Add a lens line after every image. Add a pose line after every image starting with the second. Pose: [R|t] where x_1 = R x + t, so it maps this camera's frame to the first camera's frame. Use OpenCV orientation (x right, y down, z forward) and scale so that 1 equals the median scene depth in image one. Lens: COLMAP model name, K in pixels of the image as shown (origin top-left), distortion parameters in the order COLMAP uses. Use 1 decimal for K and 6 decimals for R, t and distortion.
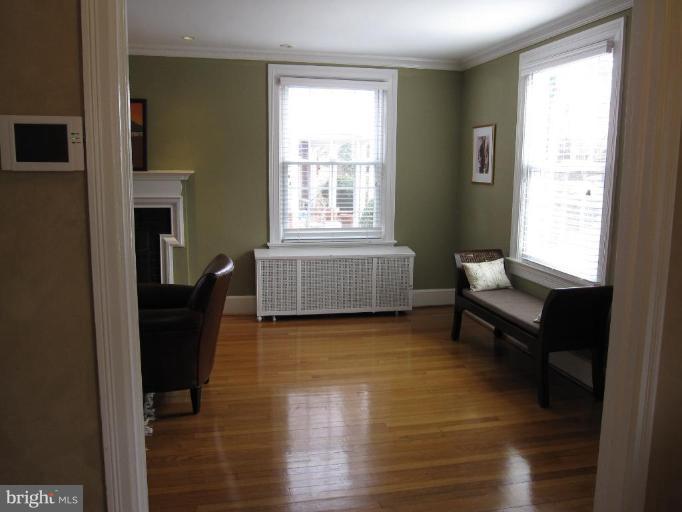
lens RADIAL K [[567.0, 0, 343.4], [0, 567.0, 252.4], [0, 0, 1]] dist [-0.076867, 0.045873]
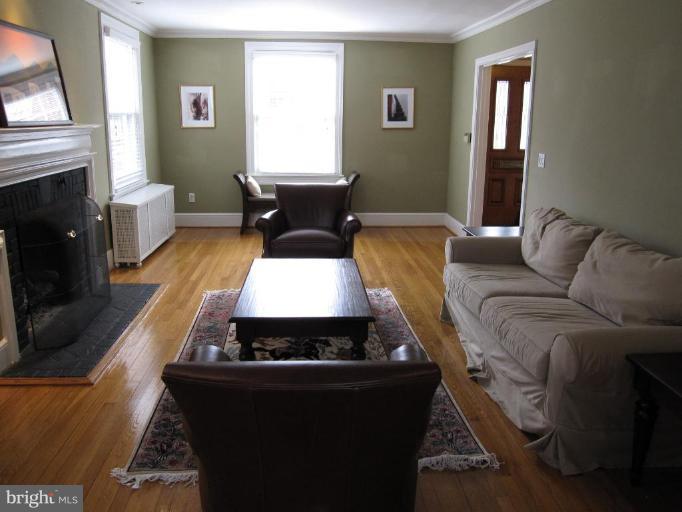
lens RADIAL K [[567.0, 0, 343.4], [0, 567.0, 252.4], [0, 0, 1]] dist [-0.076867, 0.045873]
pose [[0.134264, -0.245437, 0.960070, -1.142089], [0.136403, 0.964197, 0.227416, -0.097000], [-0.981513, 0.100422, 0.162936, 0.482647]]
